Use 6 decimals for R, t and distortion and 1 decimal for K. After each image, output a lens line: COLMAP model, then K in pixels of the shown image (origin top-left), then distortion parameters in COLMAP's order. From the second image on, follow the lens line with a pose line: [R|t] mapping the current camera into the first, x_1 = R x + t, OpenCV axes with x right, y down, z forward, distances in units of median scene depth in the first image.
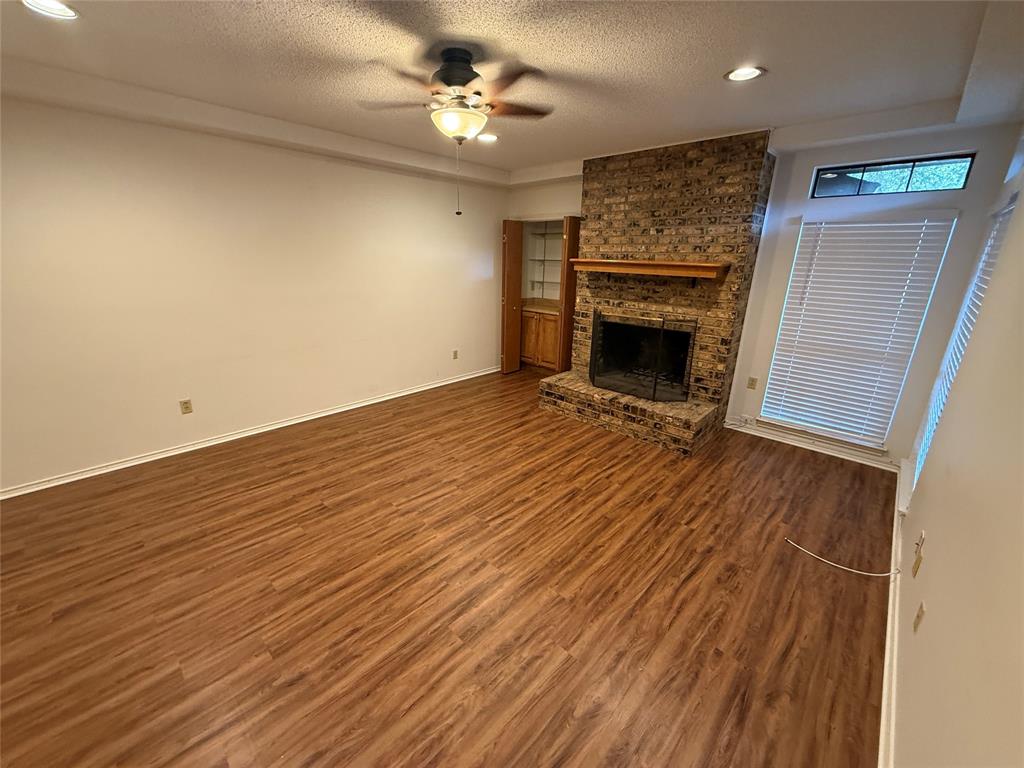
lens RADIAL K [[406.7, 0, 506.3], [0, 406.7, 383.6], [0, 0, 1]] dist [-0.003554, 0.000930]
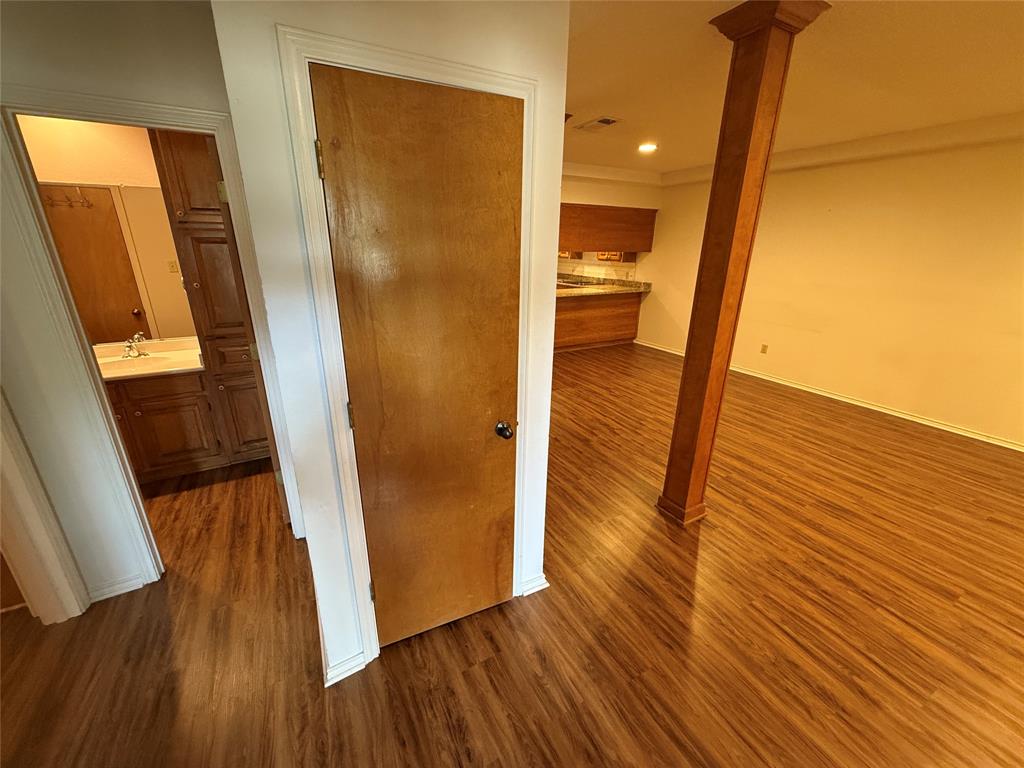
lens RADIAL K [[406.7, 0, 508.7], [0, 406.7, 385.1], [0, 0, 1]] dist [-0.003554, 0.000930]
pose [[-0.306084, 0.295554, -0.904964, 0.310897], [-0.302070, 0.871316, 0.386734, 0.082620], [0.902810, 0.391736, -0.177418, -0.255369]]
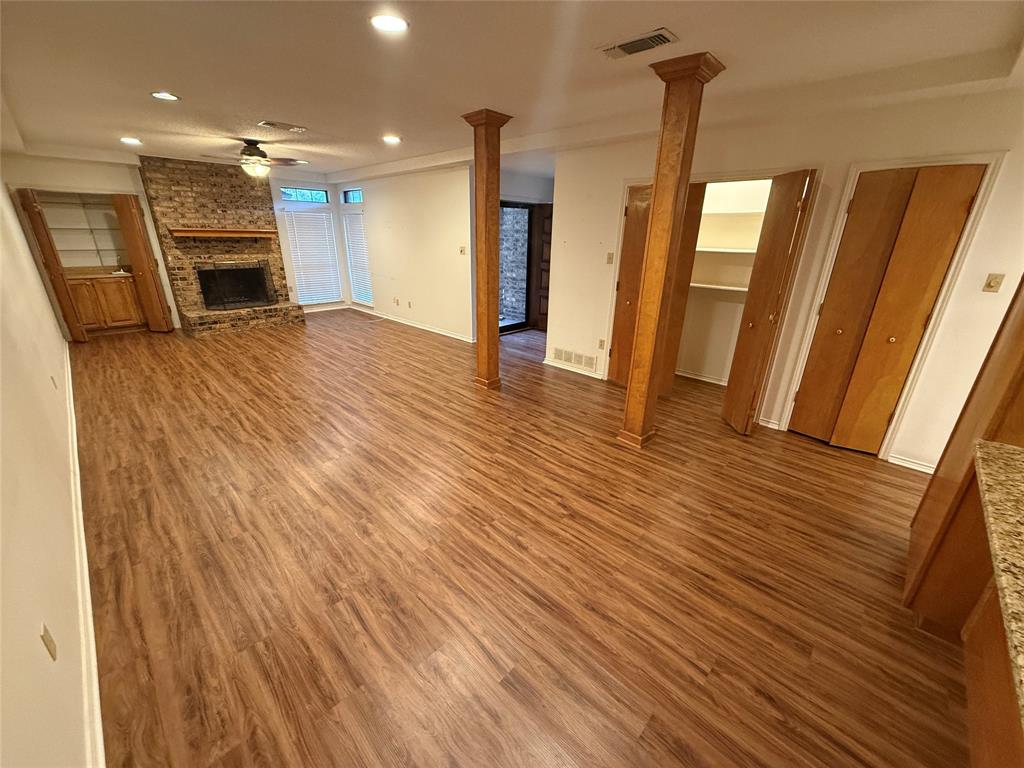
lens RADIAL K [[406.7, 0, 519.5], [0, 406.7, 388.3], [0, 0, 1]] dist [-0.003554, 0.000930]
pose [[-0.011179, -0.375034, 0.926944, -1.900682], [0.285731, 0.887152, 0.362381, 0.038857], [-0.958245, 0.268907, 0.097241, -0.229477]]
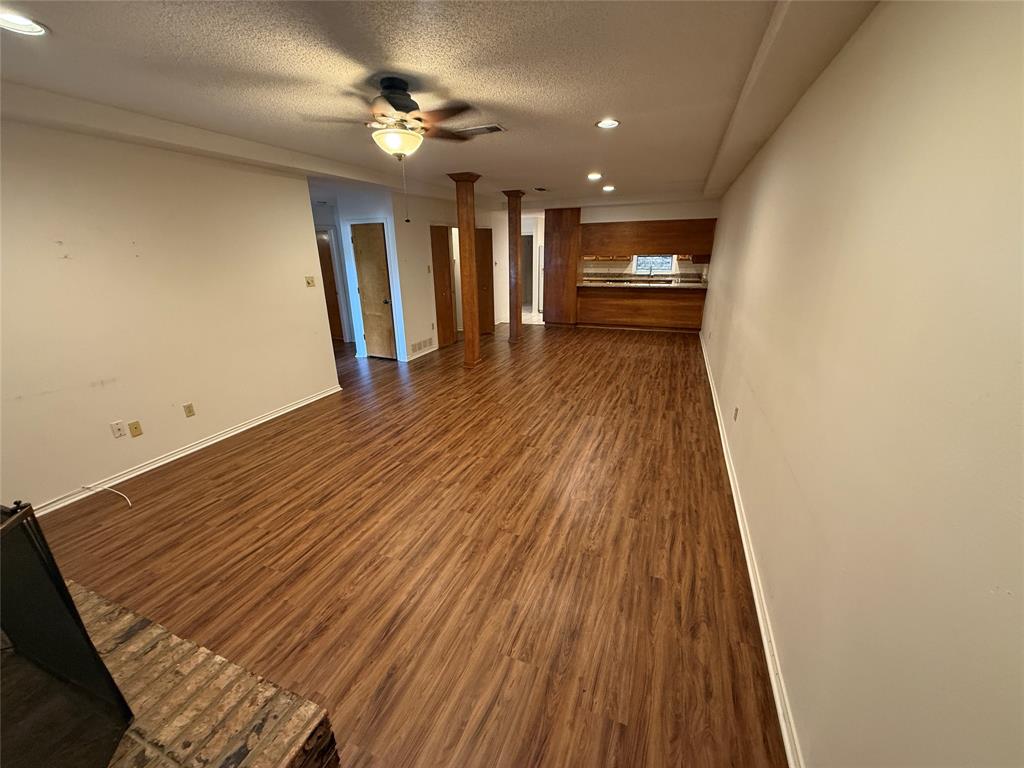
lens RADIAL K [[406.7, 0, 505.4], [0, 406.7, 380.5], [0, 0, 1]] dist [-0.003554, 0.000930]
pose [[-0.929143, 0.110403, -0.352853, 0.060733], [-0.112007, 0.825472, 0.553219, -0.525974], [0.352347, 0.553541, -0.754615, 1.627473]]
